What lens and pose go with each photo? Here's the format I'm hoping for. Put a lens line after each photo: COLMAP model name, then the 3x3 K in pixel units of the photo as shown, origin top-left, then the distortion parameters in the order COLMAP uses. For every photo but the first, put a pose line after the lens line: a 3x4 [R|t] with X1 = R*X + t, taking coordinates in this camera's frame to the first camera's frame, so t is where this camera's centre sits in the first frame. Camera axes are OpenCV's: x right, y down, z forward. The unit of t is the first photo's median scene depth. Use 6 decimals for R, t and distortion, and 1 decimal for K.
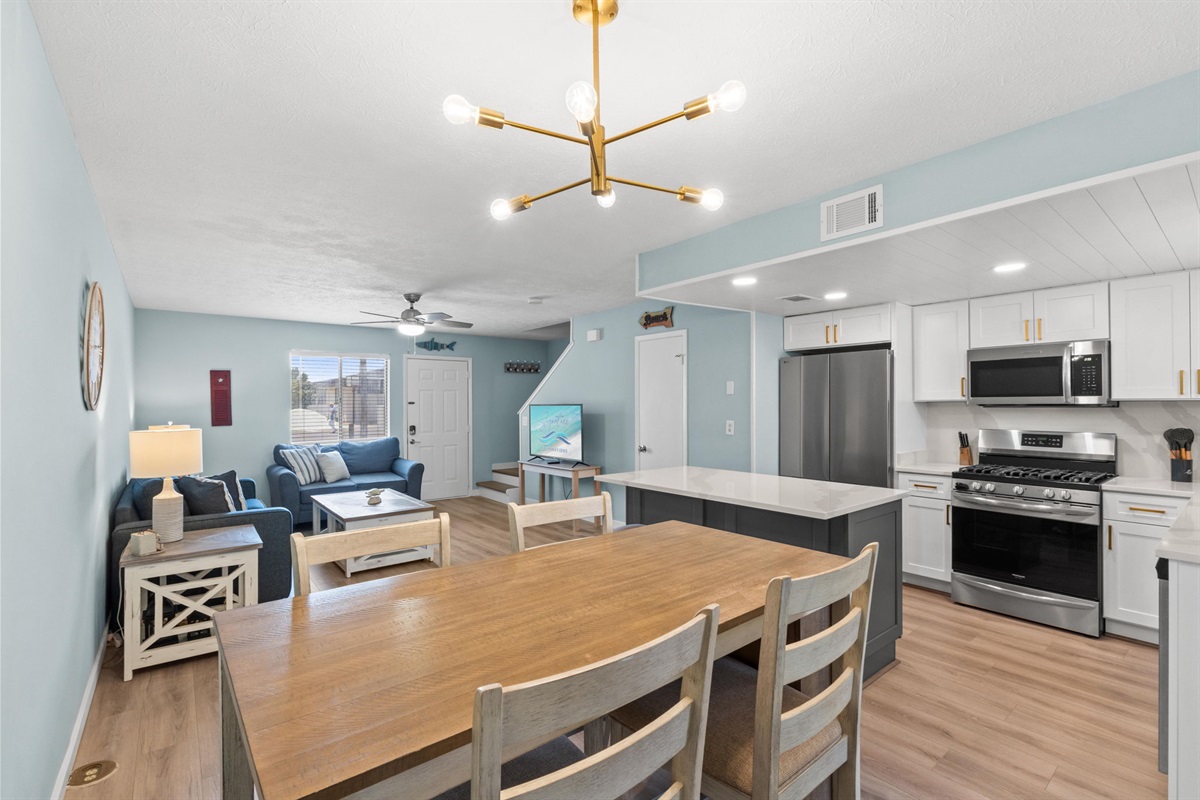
lens RADIAL K [[536.2, 0, 600.0], [0, 536.2, 400.0], [0, 0, 1]] dist [0.001702, 0.000180]
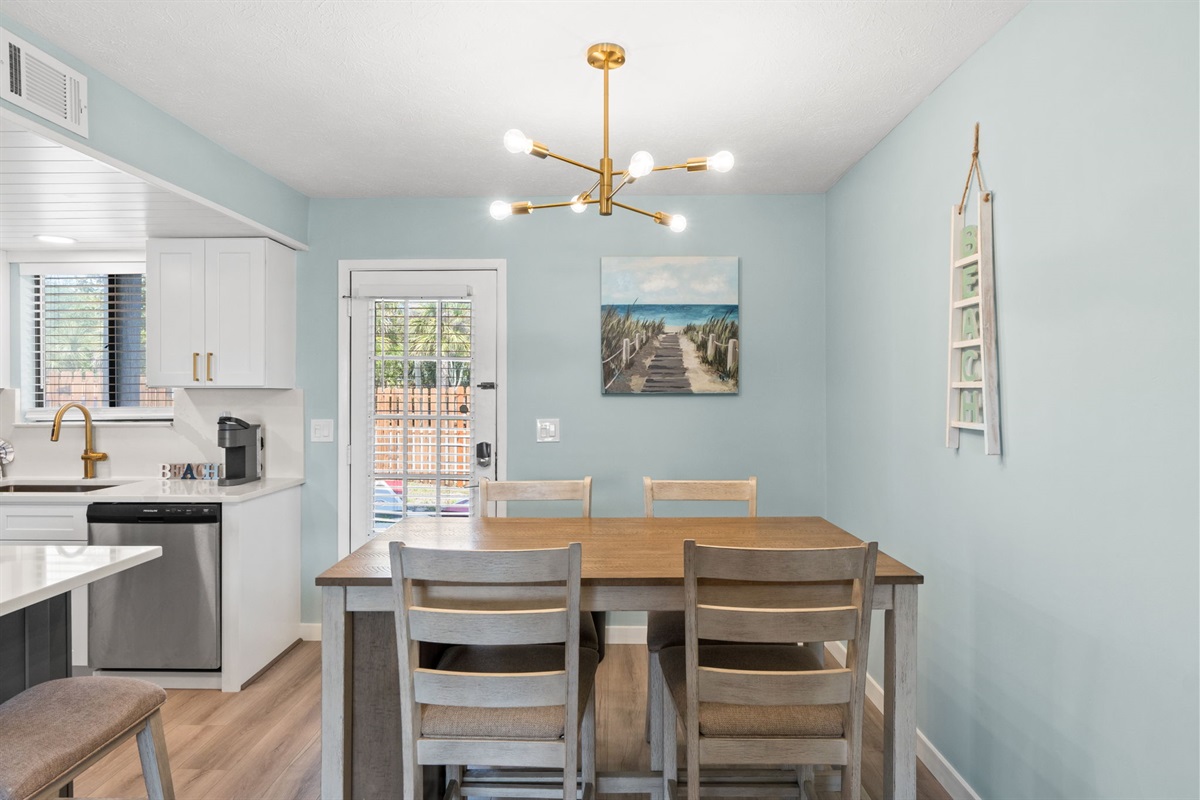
lens RADIAL K [[648.1, 0, 596.6], [0, 648.1, 393.8], [0, 0, 1]] dist [-0.000705, -0.000790]
pose [[-0.761944, -0.000459, 0.647643, -0.363130], [-0.002057, 0.999996, -0.001711, 0.007499], [-0.647640, -0.002636, -0.761942, 0.828634]]
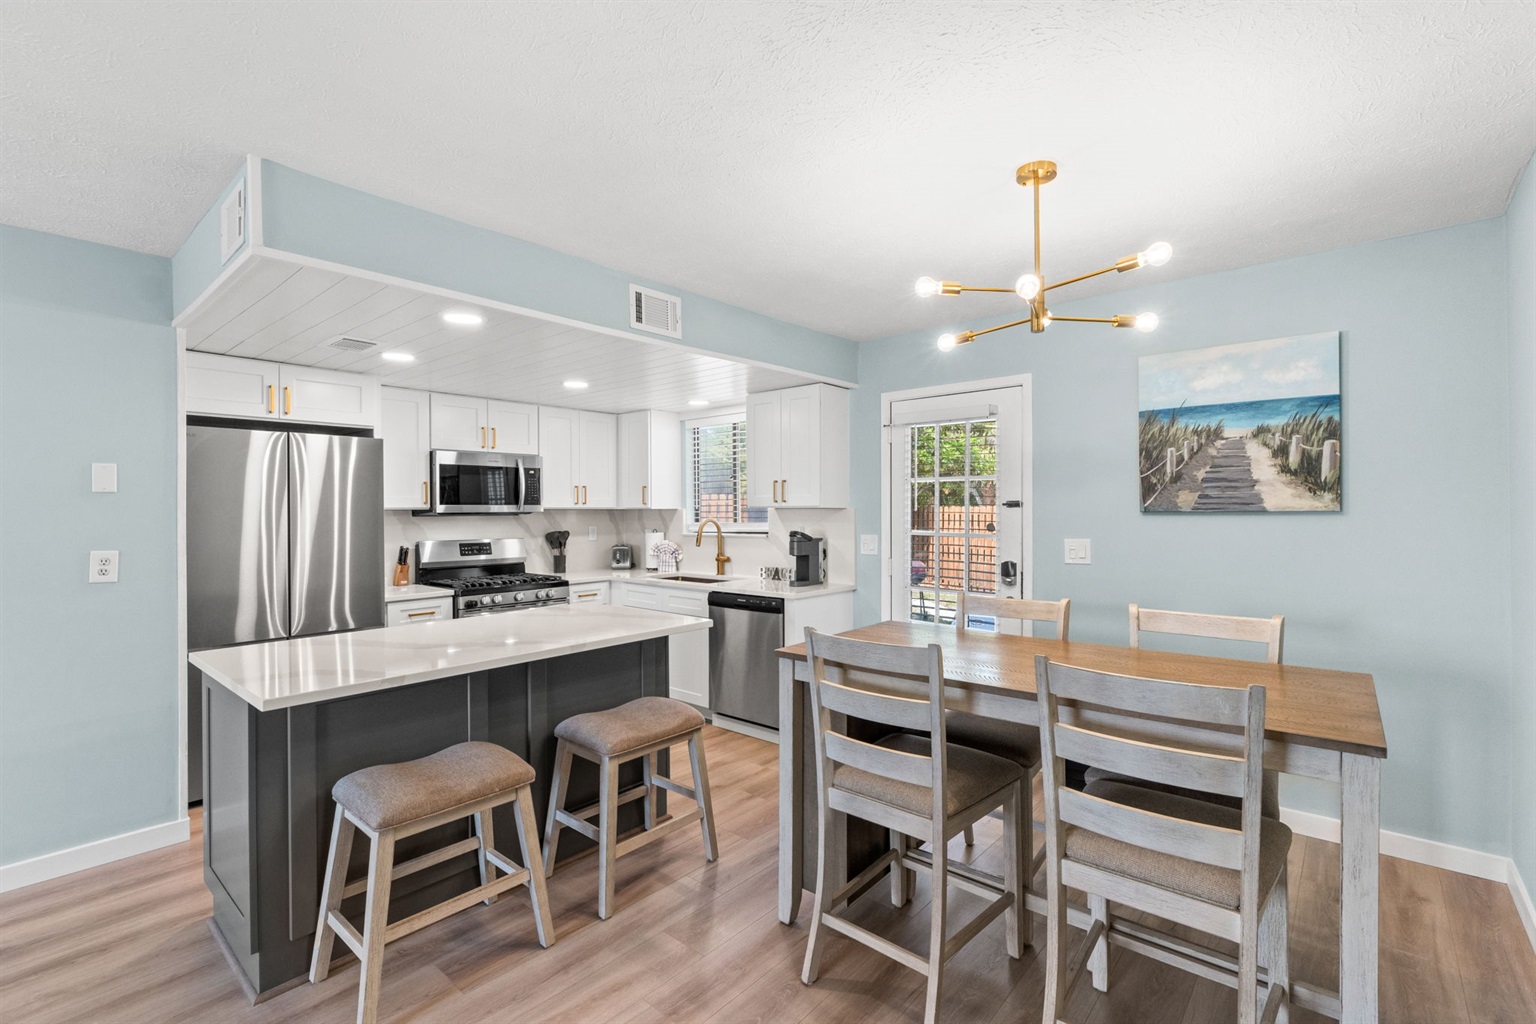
lens RADIAL K [[693.3, 0, 768.0], [0, 693.3, 512.0], [0, 0, 1]] dist [-0.000234, -0.000019]
pose [[-0.166527, 0.000624, 0.986037, -0.560936], [-0.001428, 0.999999, -0.000874, 0.007286], [-0.986036, -0.001554, -0.166526, 0.722378]]
